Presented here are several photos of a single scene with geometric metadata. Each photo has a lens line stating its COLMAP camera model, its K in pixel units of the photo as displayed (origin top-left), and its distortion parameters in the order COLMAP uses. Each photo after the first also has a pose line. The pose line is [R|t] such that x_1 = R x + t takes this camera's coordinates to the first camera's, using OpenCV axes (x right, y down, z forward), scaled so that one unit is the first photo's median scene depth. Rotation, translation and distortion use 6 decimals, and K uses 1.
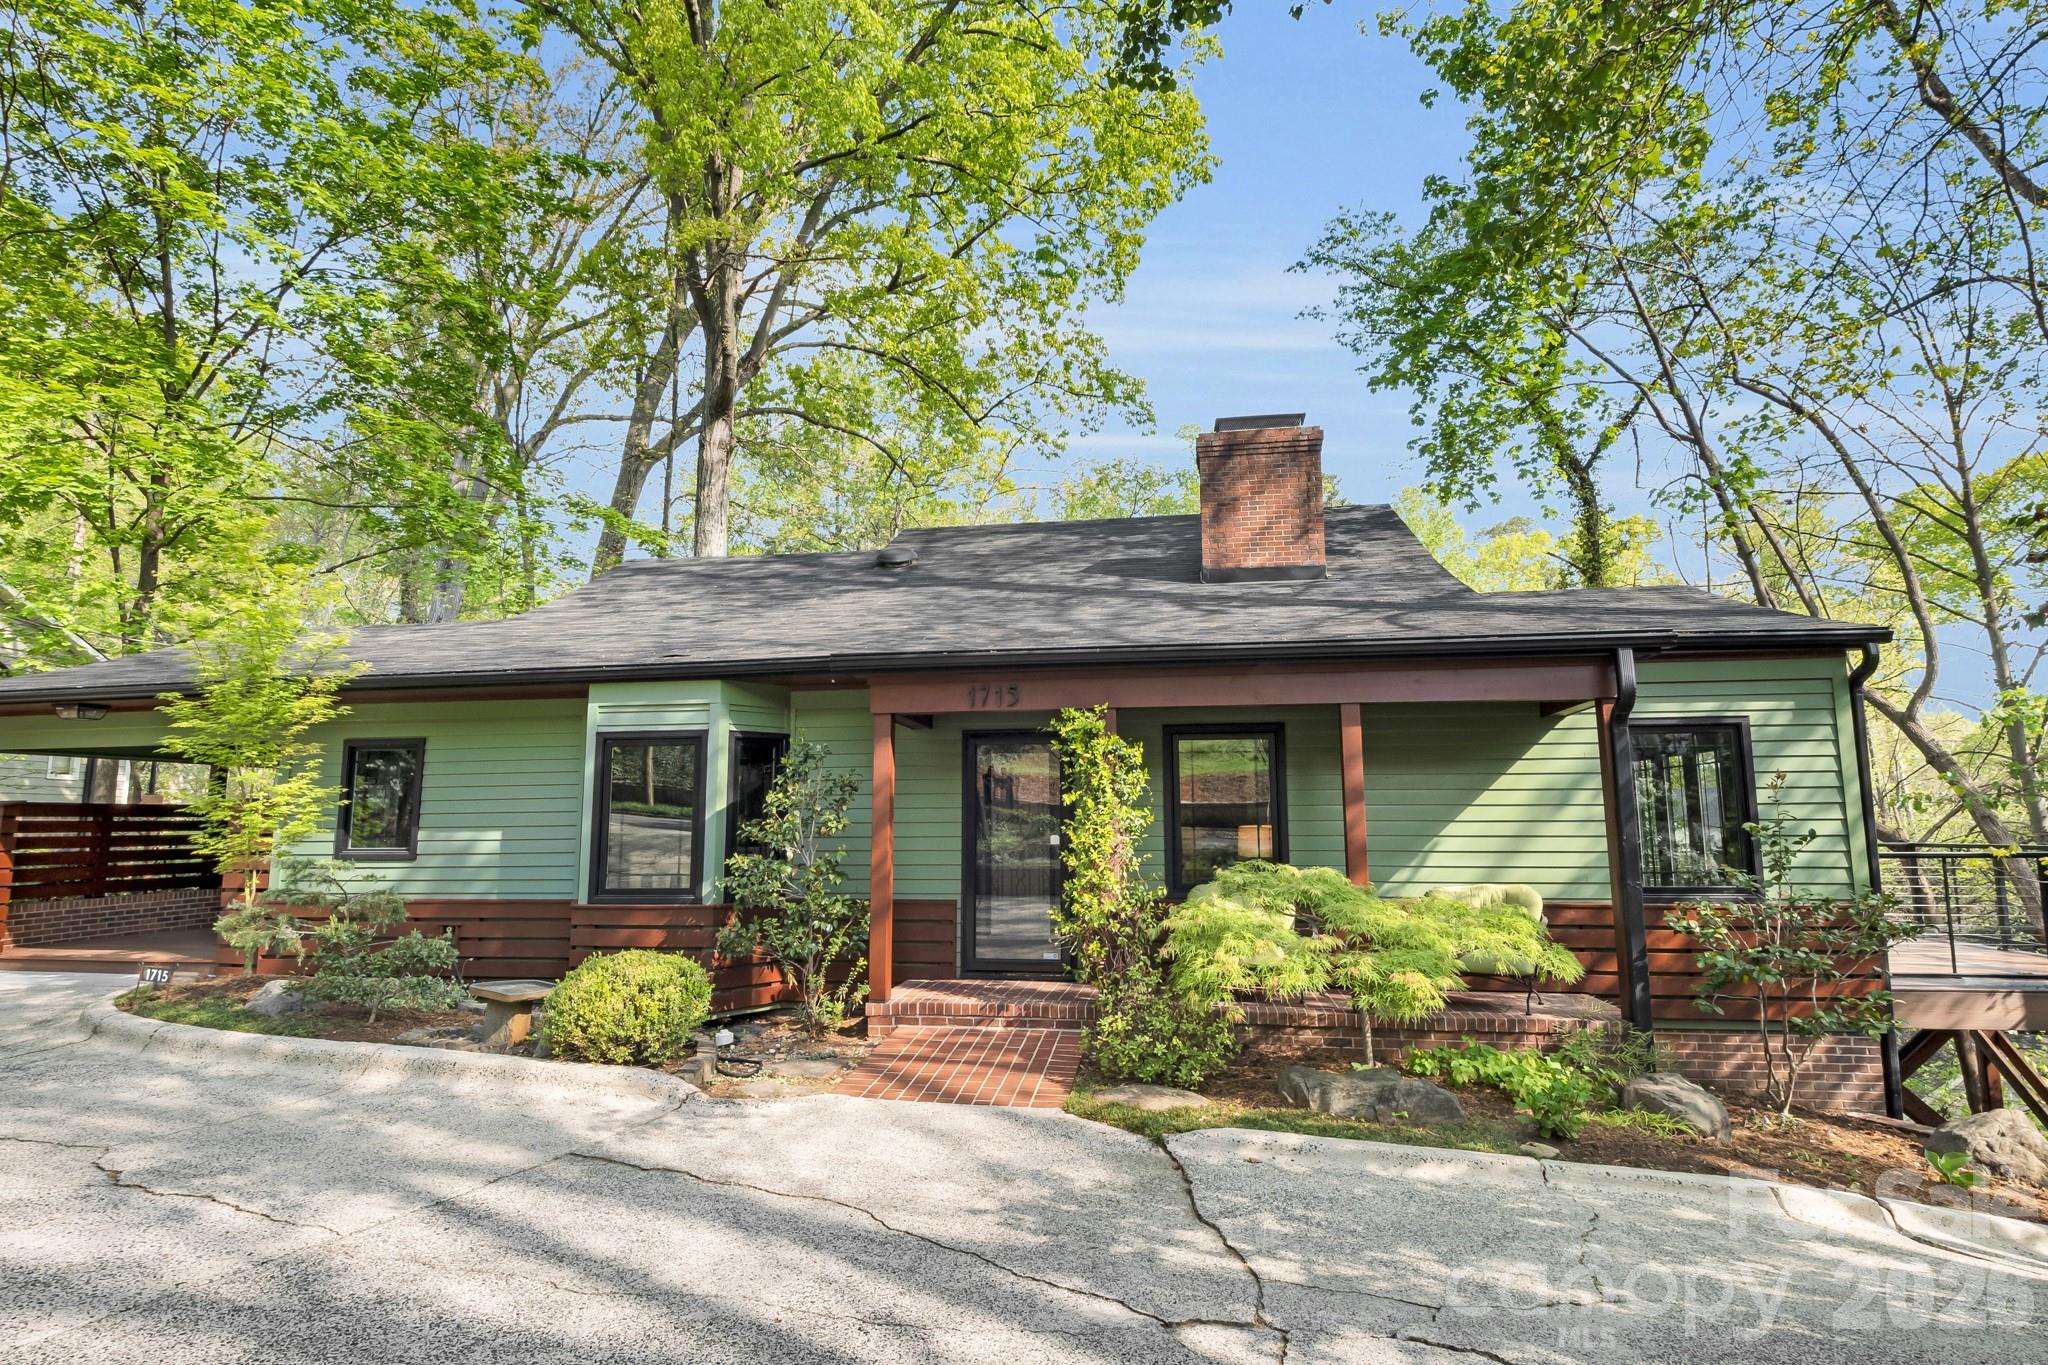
lens RADIAL K [[1064.1, 0, 1024.0], [0, 1064.1, 682.5], [0, 0, 1]] dist [-0.002891, -0.002121]
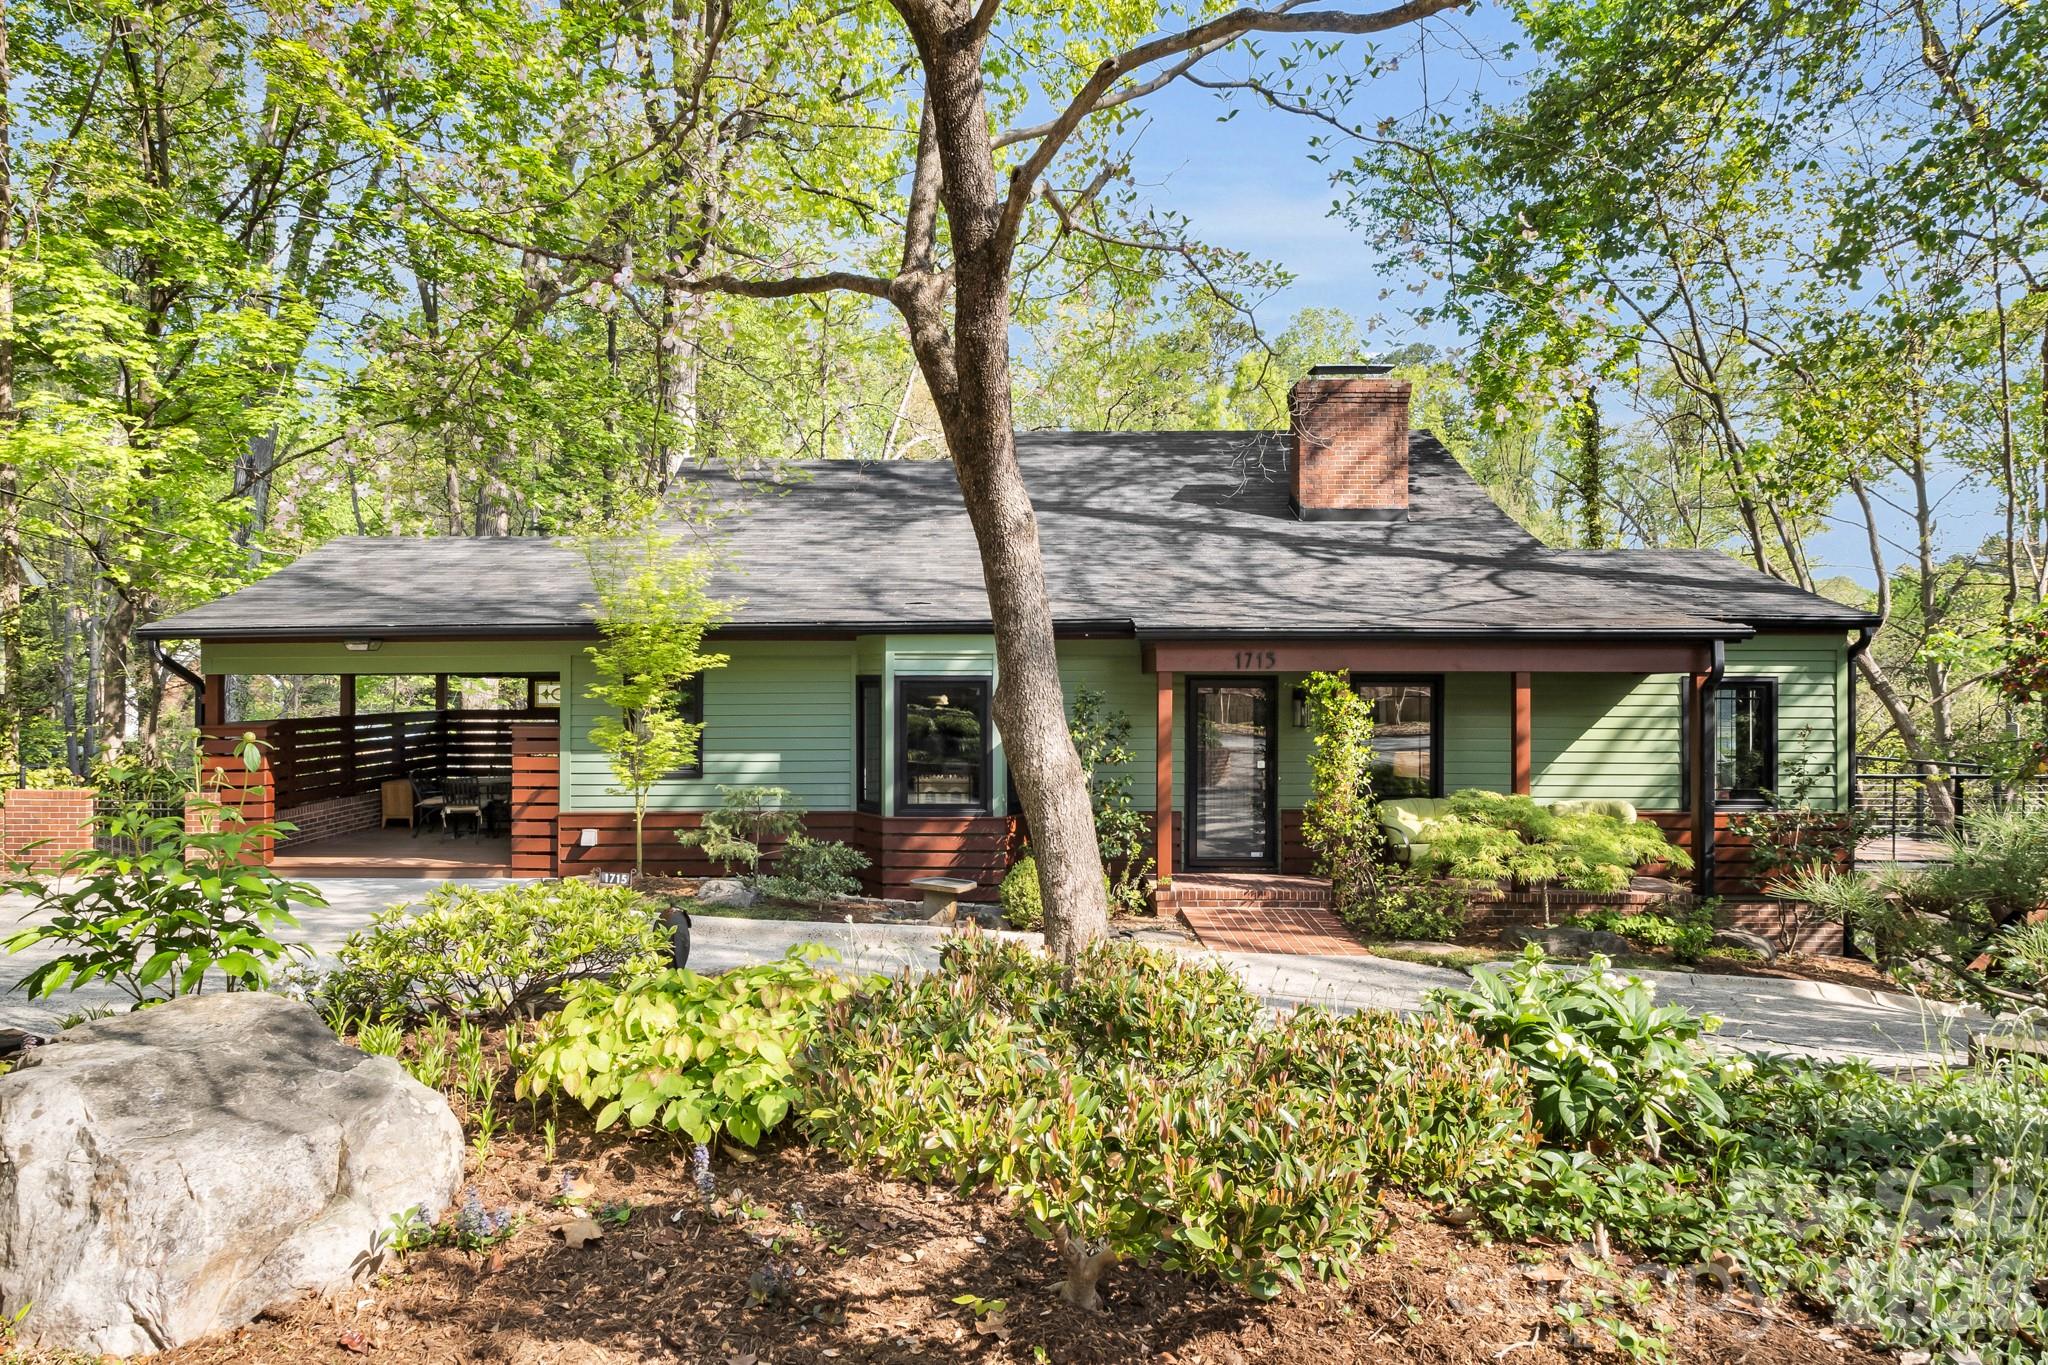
lens RADIAL K [[1264.5, 0, 1024.0], [0, 1264.5, 682.5], [0, 0, 1]] dist [0.003105, -0.000936]
pose [[0.989415, 0.008488, 0.144867, -0.484862], [-0.026605, 0.991977, 0.123584, -0.130006], [-0.142656, -0.126130, 0.981703, -0.432570]]
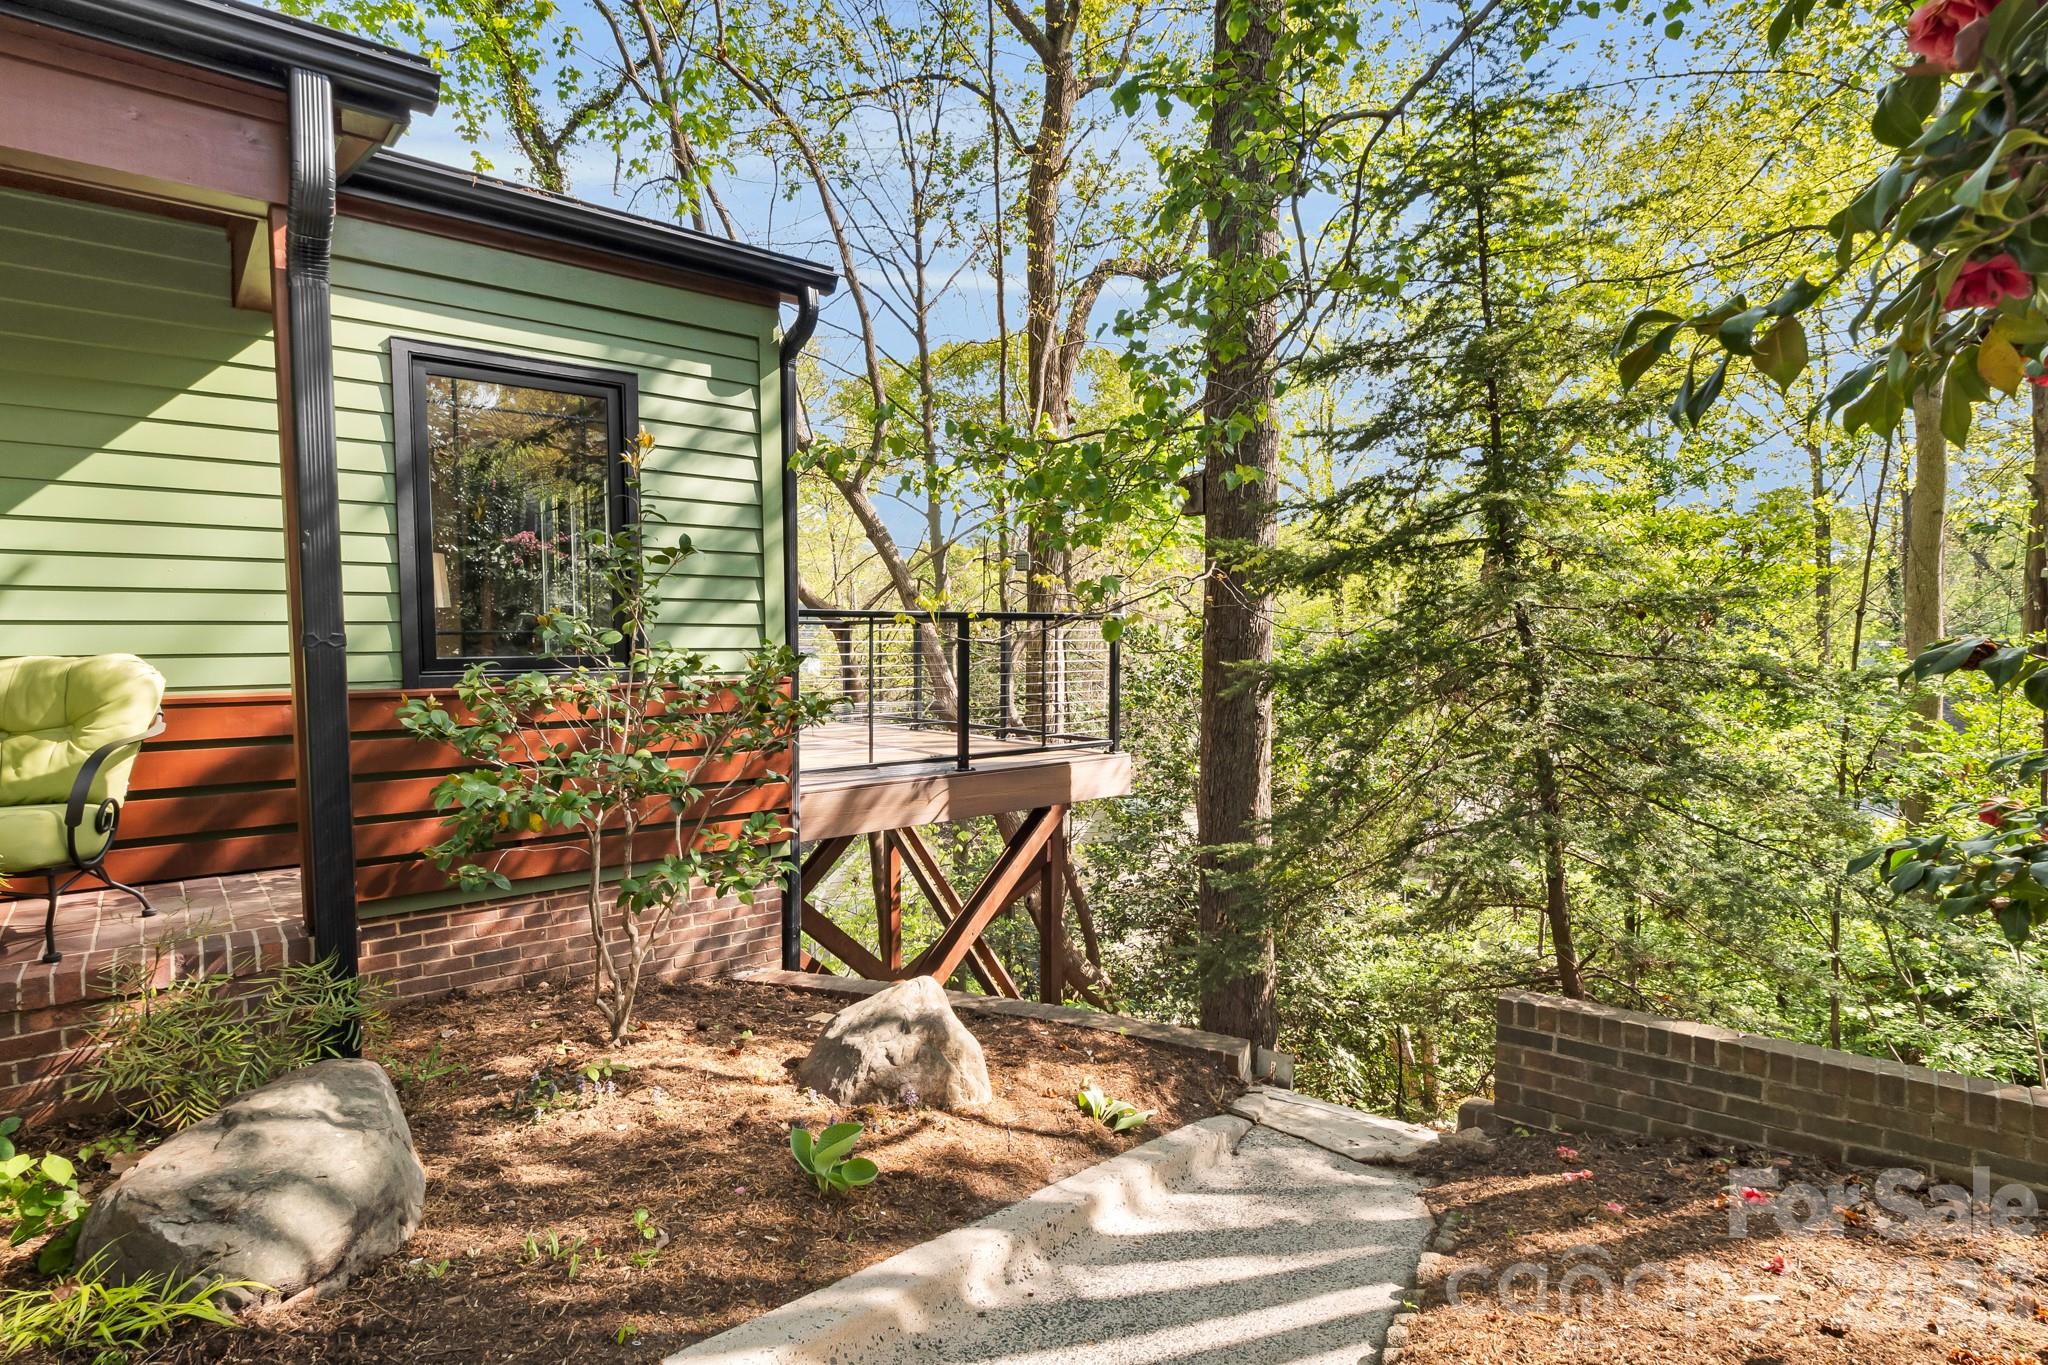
lens RADIAL K [[1079.3, 0, 1015.6], [0, 1079.3, 668.9], [0, 0, 1]] dist [0.021032, -0.029325]
pose [[0.669526, -0.025099, 0.742364, 0.339244], [-0.094936, 0.988341, 0.119036, 0.094835], [-0.736697, -0.150175, 0.659337, 0.382951]]
